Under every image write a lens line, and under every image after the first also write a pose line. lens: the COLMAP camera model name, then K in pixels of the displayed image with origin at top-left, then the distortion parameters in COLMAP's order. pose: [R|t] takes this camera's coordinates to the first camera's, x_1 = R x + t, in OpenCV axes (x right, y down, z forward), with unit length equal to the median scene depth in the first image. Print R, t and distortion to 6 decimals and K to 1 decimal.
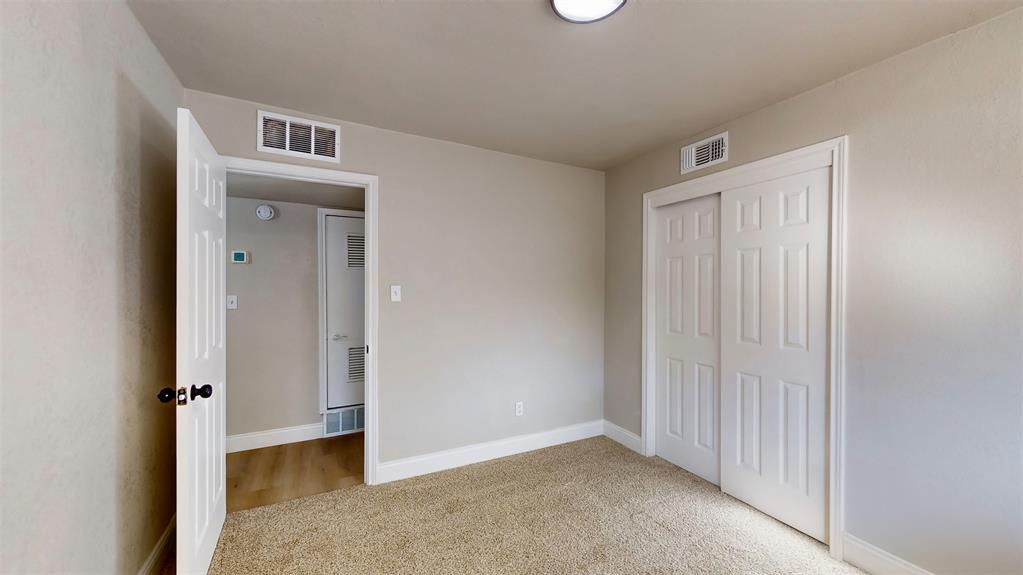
lens RADIAL K [[373.5, 0, 511.5], [0, 373.5, 287.5], [0, 0, 1]] dist [-0.000891, -0.000055]
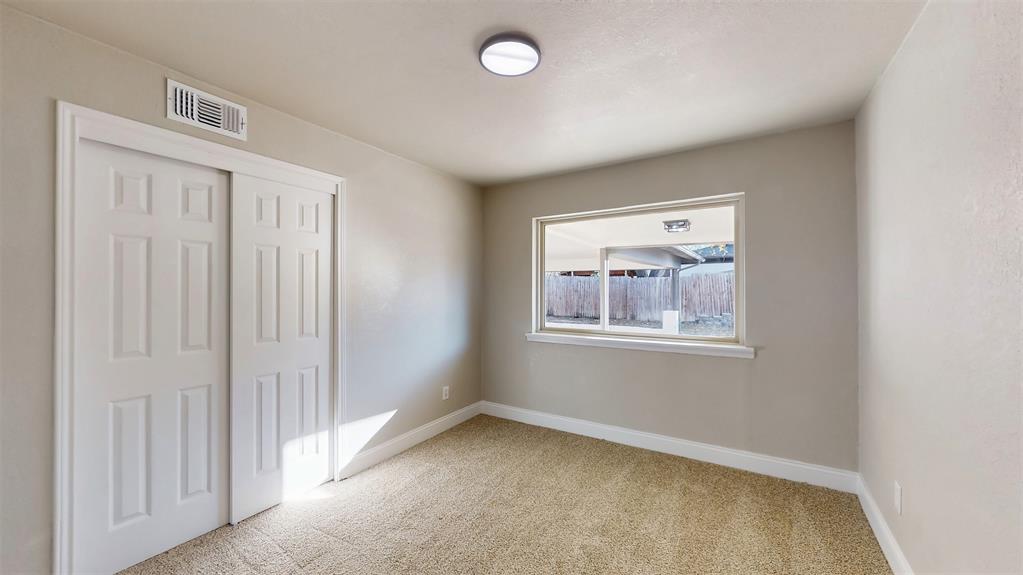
lens RADIAL K [[373.5, 0, 511.5], [0, 373.5, 287.5], [0, 0, 1]] dist [-0.000891, -0.000055]
pose [[-0.495372, -0.006294, 0.868658, -0.495111], [-0.005131, 0.999978, 0.004320, -0.002014], [-0.868666, -0.002317, -0.495394, 0.885597]]
